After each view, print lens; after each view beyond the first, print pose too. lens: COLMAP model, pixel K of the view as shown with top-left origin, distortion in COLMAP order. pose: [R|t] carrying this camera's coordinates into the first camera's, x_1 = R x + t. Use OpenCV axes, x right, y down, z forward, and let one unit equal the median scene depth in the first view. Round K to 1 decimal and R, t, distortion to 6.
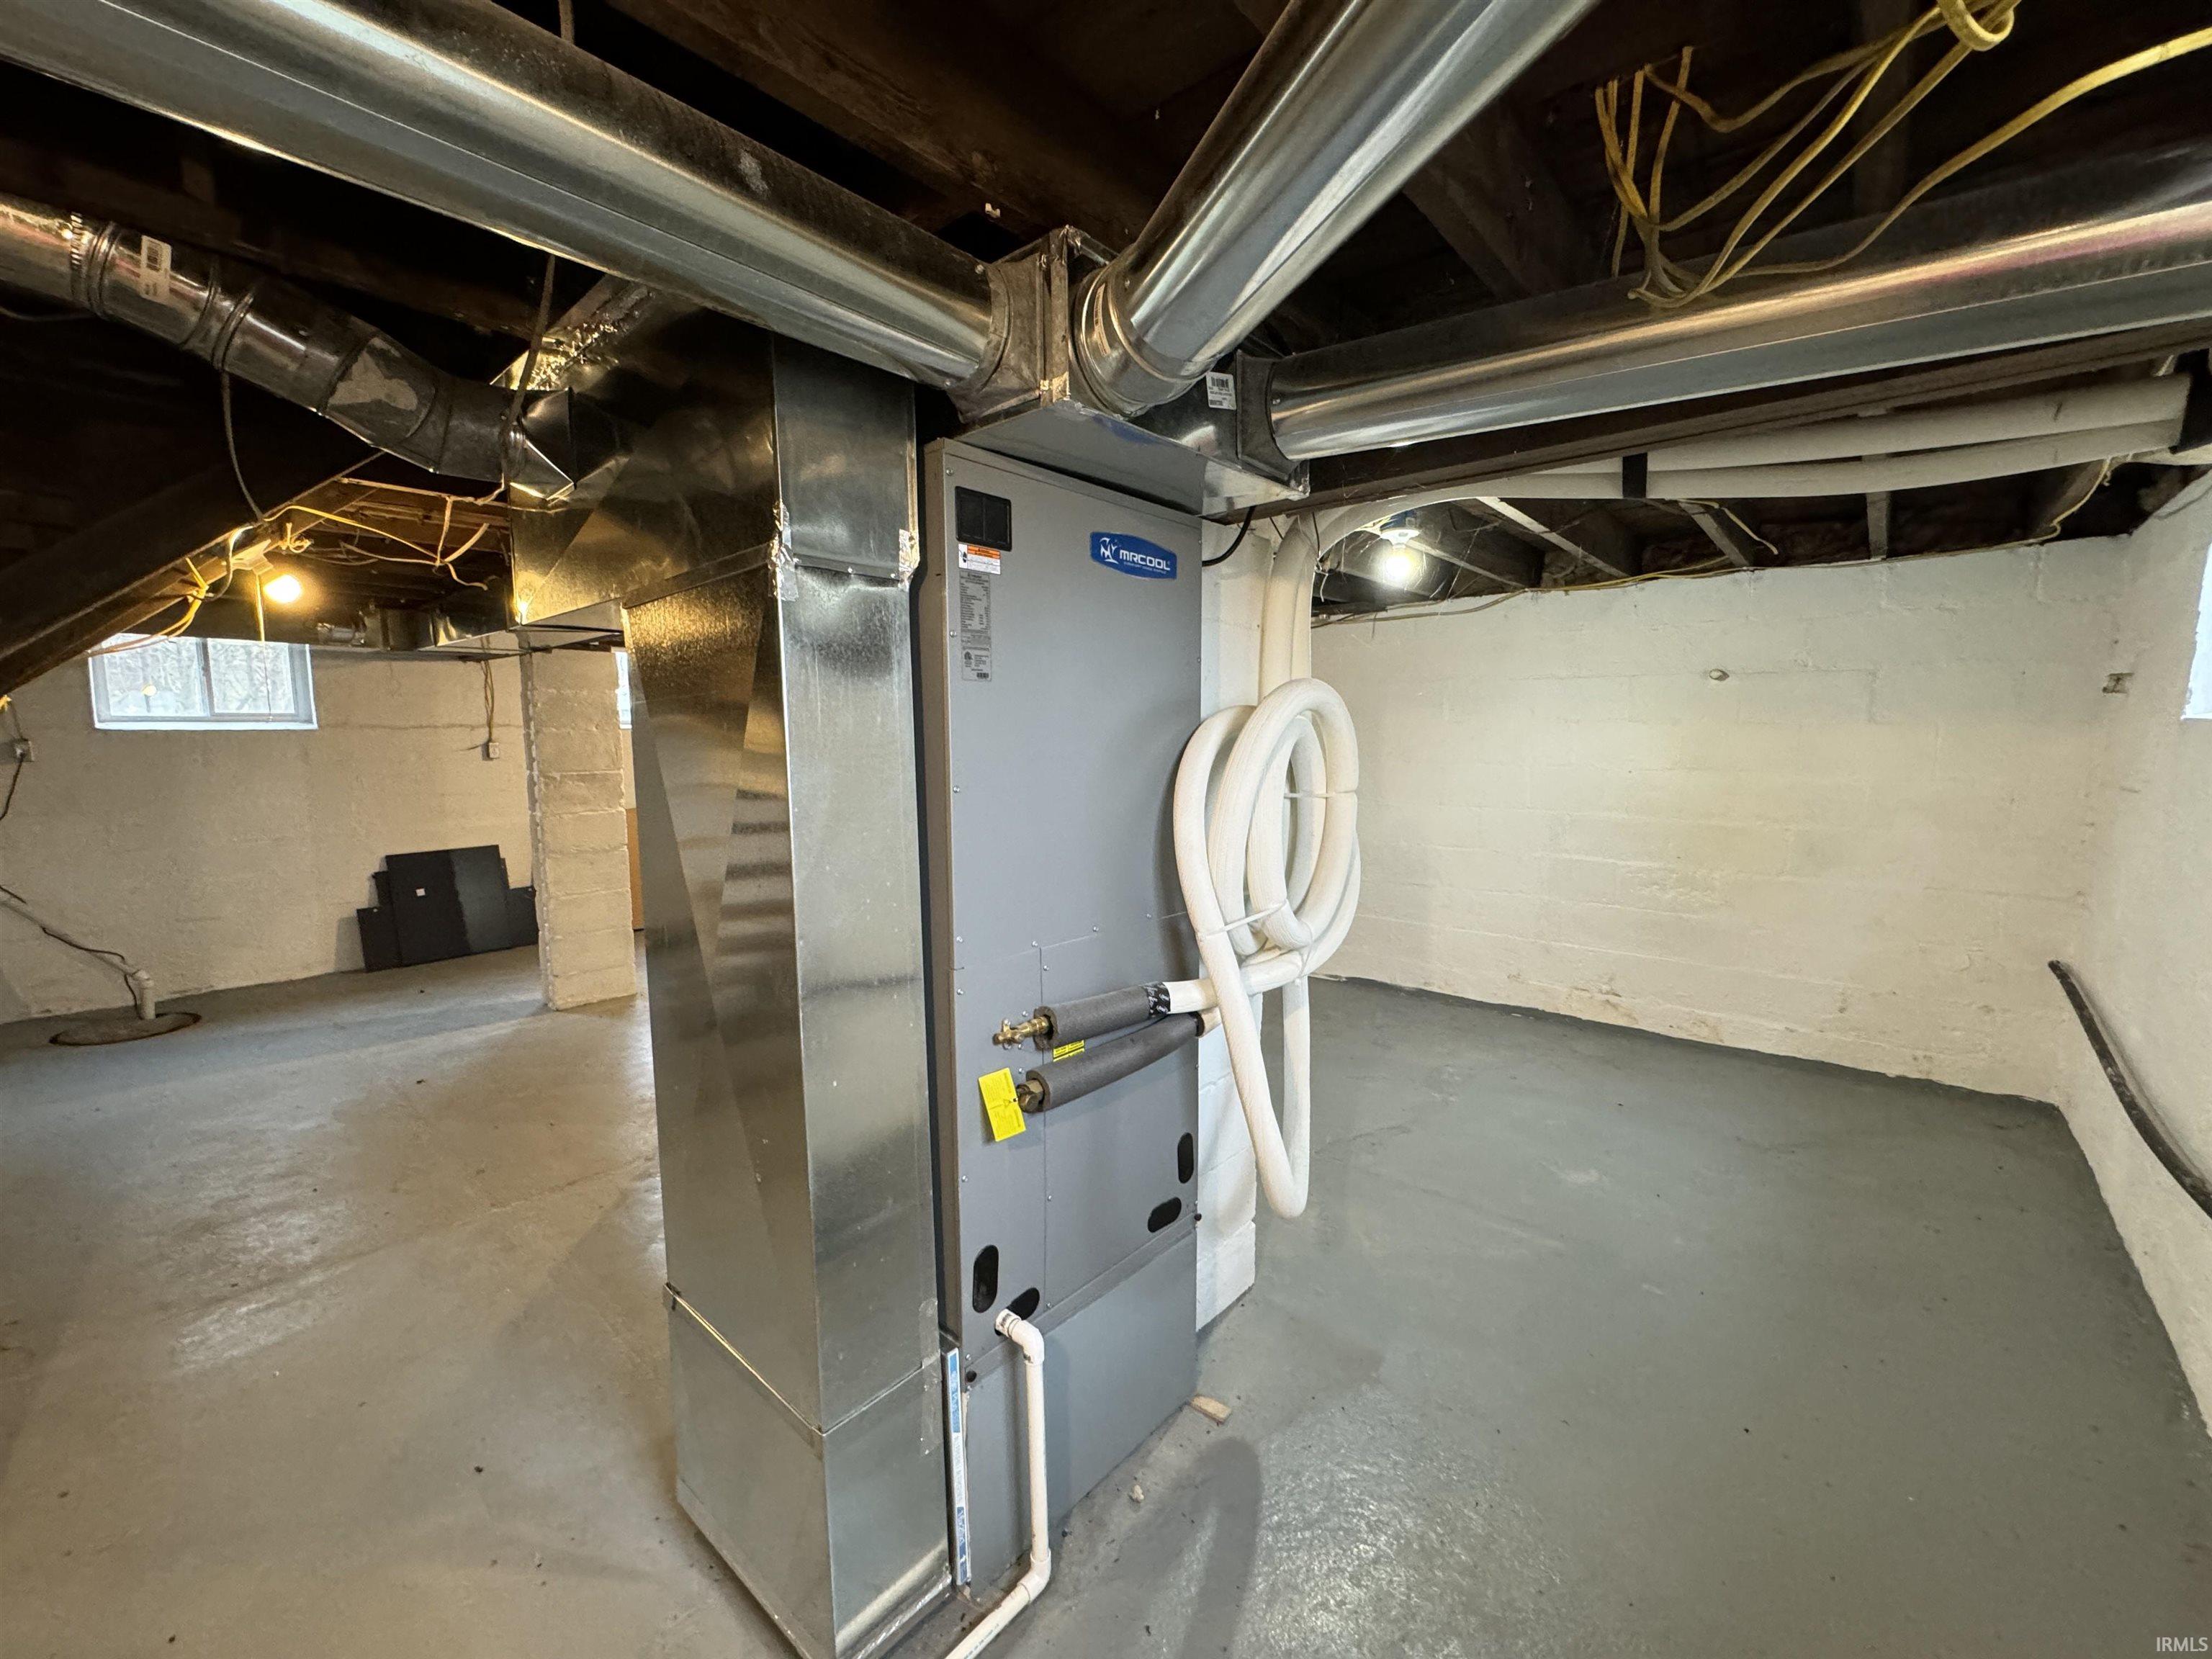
lens RADIAL K [[884.5, 0, 1099.5], [0, 884.5, 827.0], [0, 0, 1]] dist [-0.001347, 0.000291]
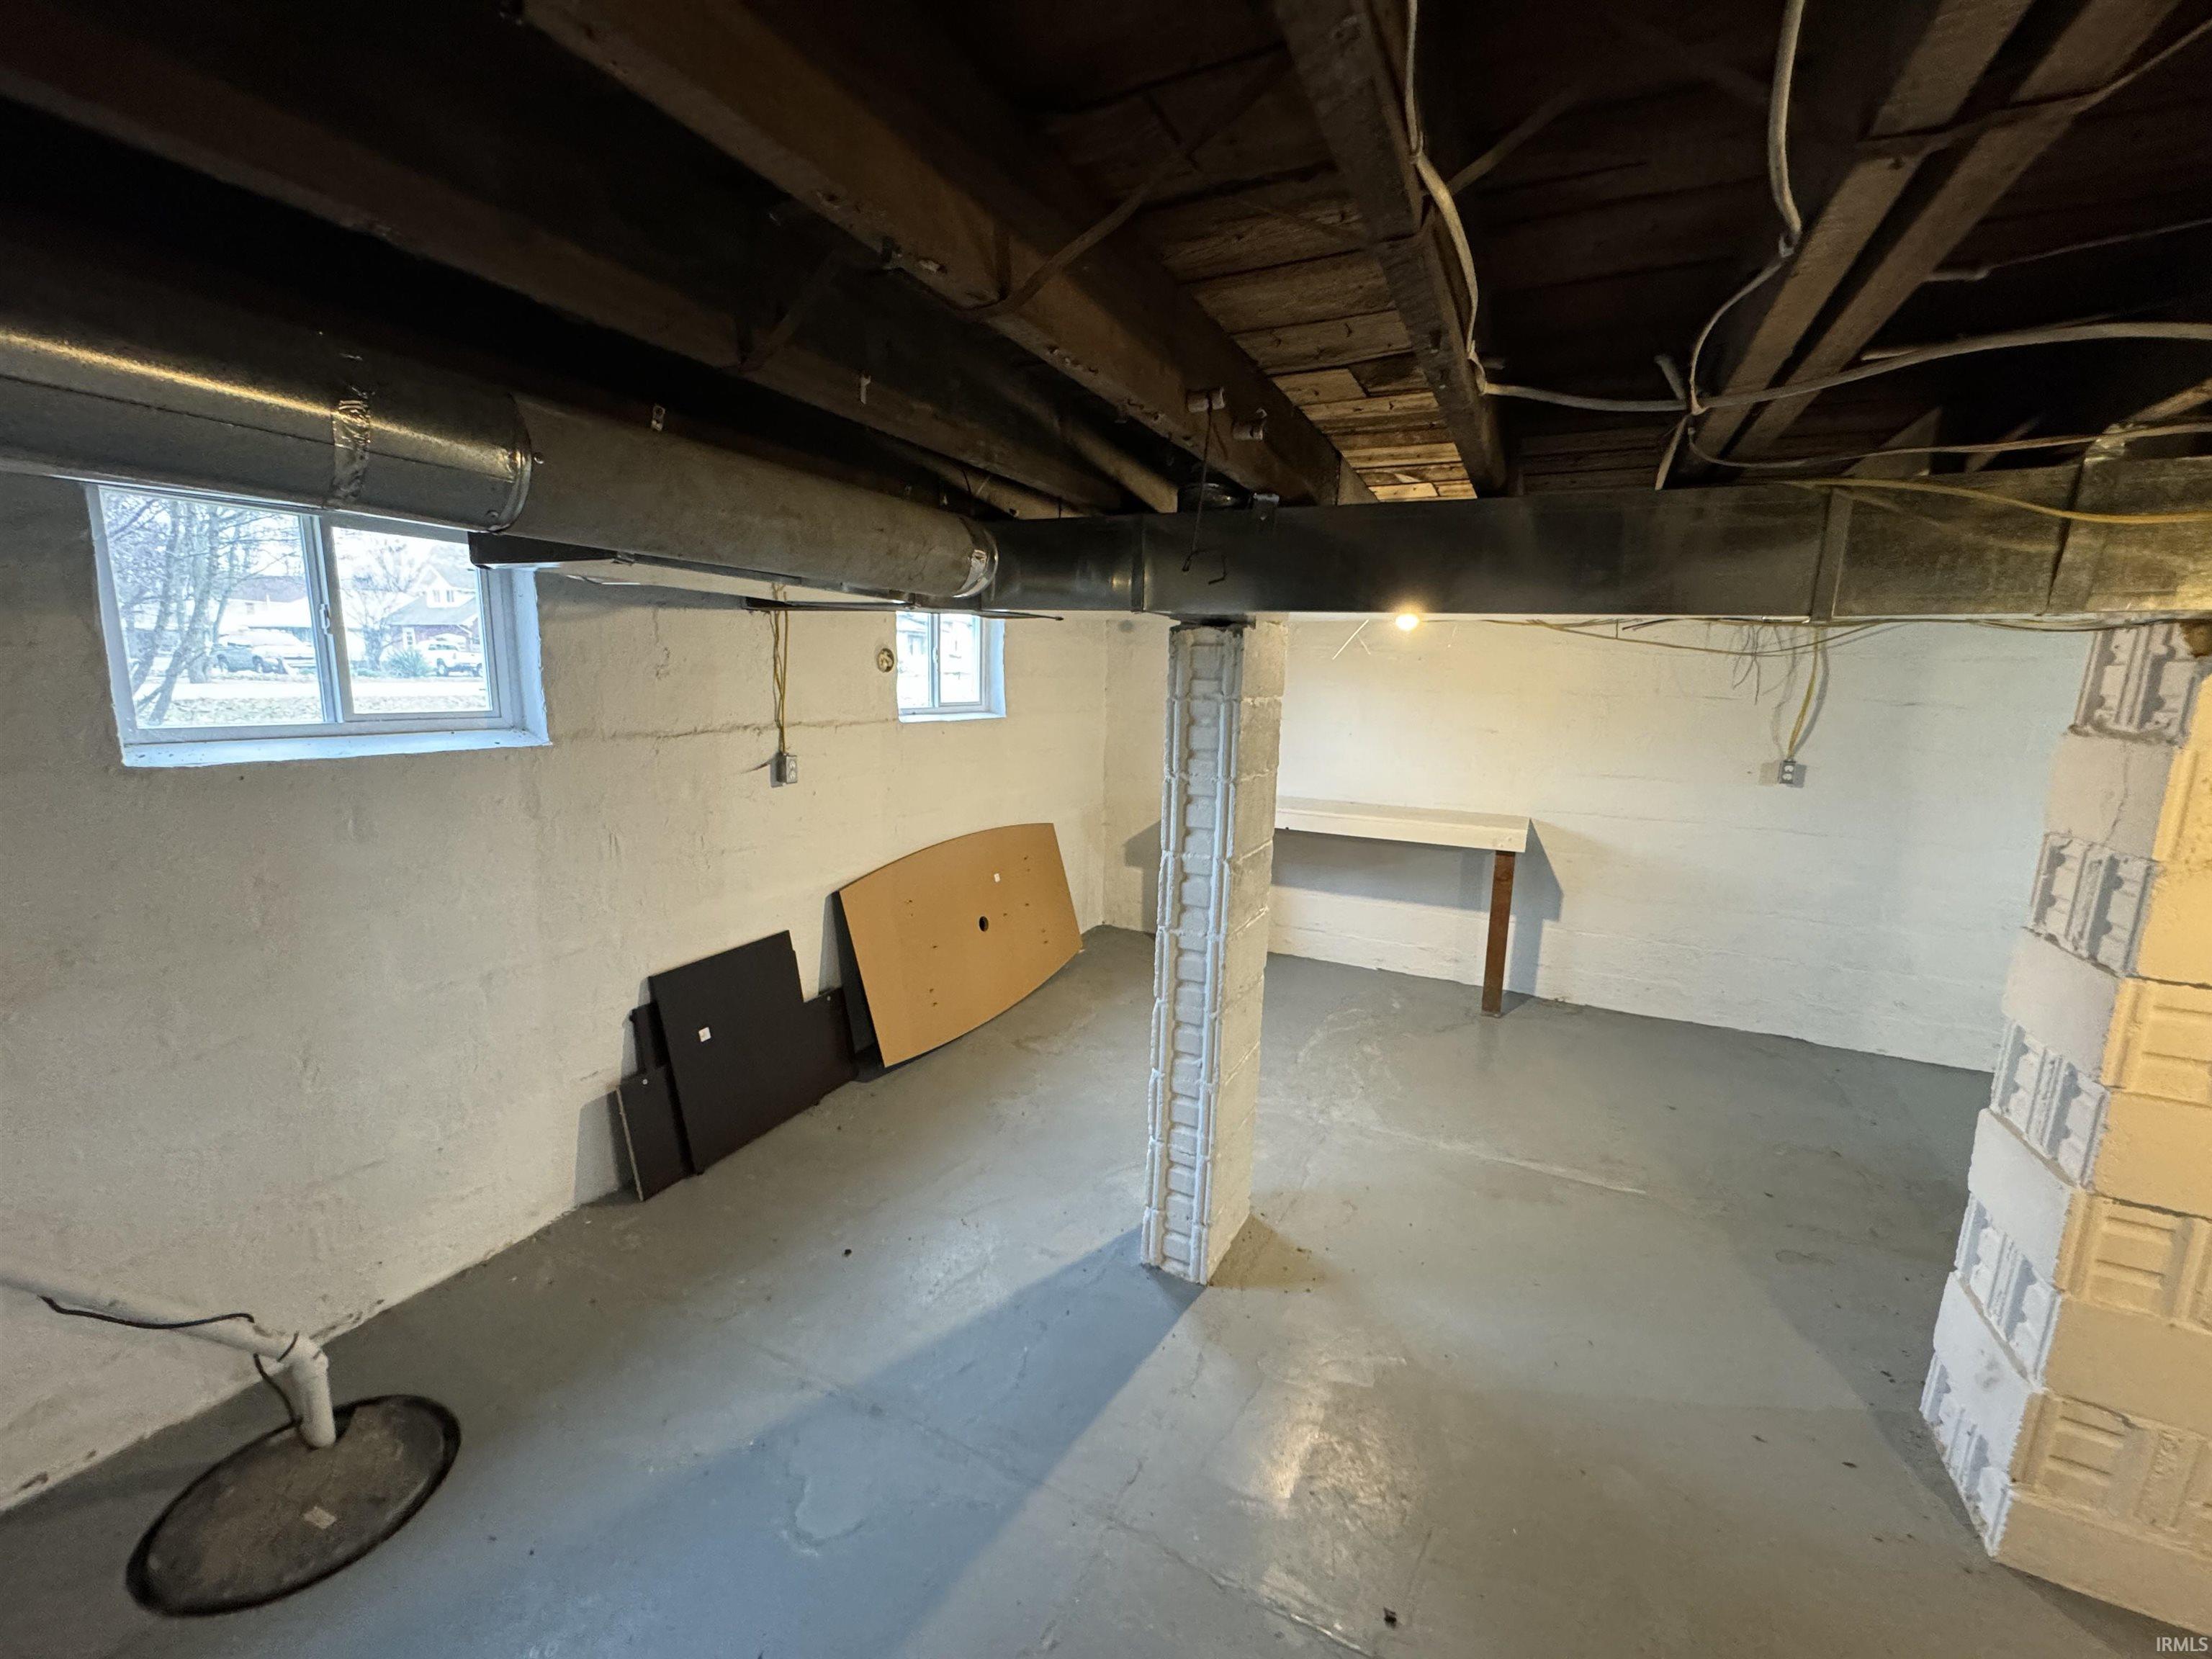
lens RADIAL K [[884.5, 0, 1110.0], [0, 884.5, 834.7], [0, 0, 1]] dist [-0.001347, 0.000291]
pose [[0.966099, -0.025699, 0.256890, -0.682665], [0.009440, 0.997884, 0.064326, -0.085807], [-0.258000, -0.059720, 0.964297, 0.424728]]
